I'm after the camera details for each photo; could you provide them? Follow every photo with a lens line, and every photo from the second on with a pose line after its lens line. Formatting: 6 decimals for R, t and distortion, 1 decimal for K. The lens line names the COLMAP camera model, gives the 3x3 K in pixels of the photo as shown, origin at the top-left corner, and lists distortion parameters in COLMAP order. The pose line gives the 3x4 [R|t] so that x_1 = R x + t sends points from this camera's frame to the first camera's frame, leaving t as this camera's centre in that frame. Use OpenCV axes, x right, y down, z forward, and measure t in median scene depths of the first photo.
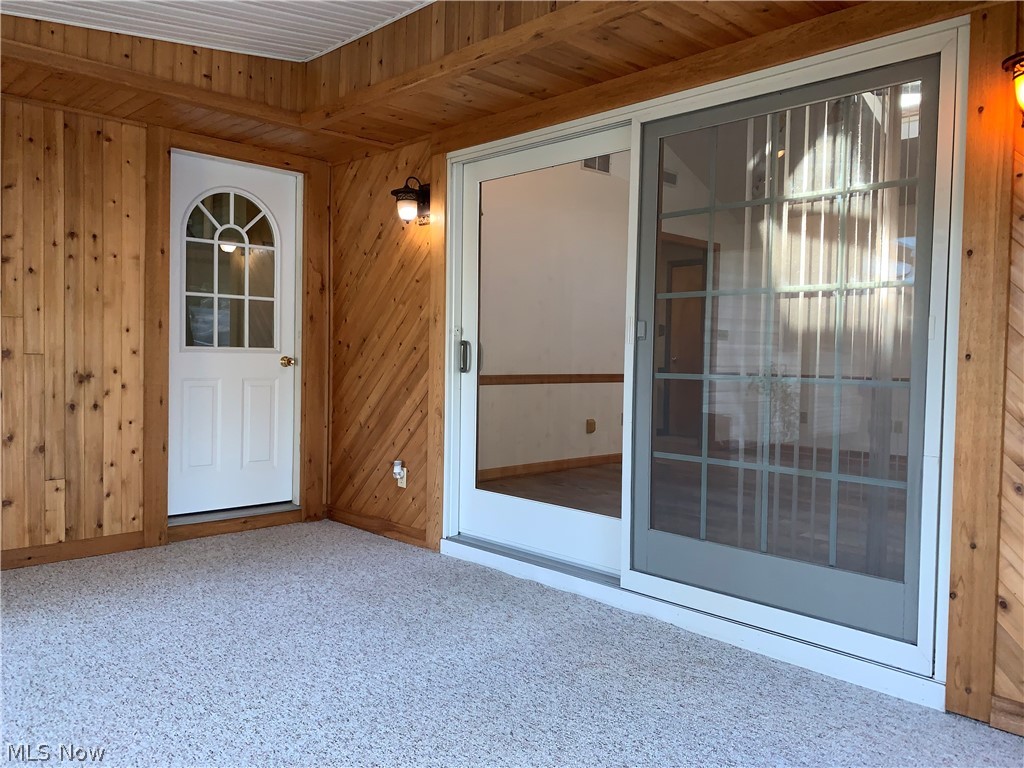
lens RADIAL K [[786.1, 0, 509.4], [0, 786.1, 383.3], [0, 0, 1]] dist [0.024175, -0.013375]
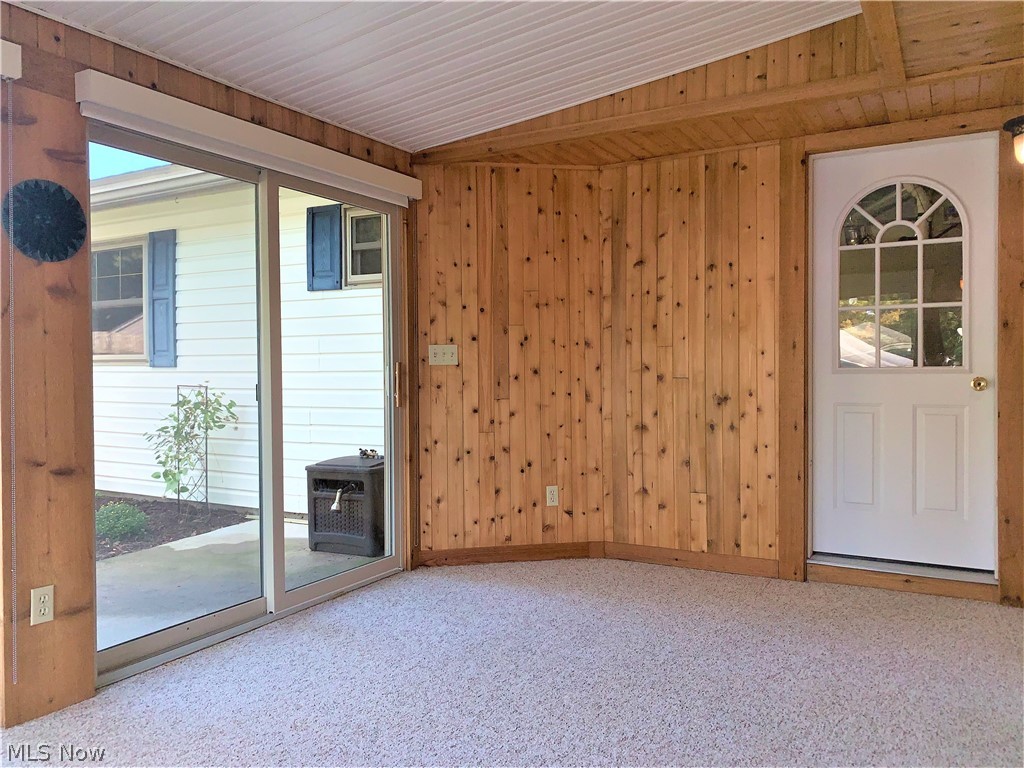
lens RADIAL K [[786.1, 0, 512.0], [0, 786.1, 377.2], [0, 0, 1]] dist [0.024175, -0.013375]
pose [[0.289131, -0.010860, -0.957228, 0.385705], [-0.025126, 0.999505, -0.018929, -0.010473], [0.956960, 0.029525, 0.288715, 0.430160]]
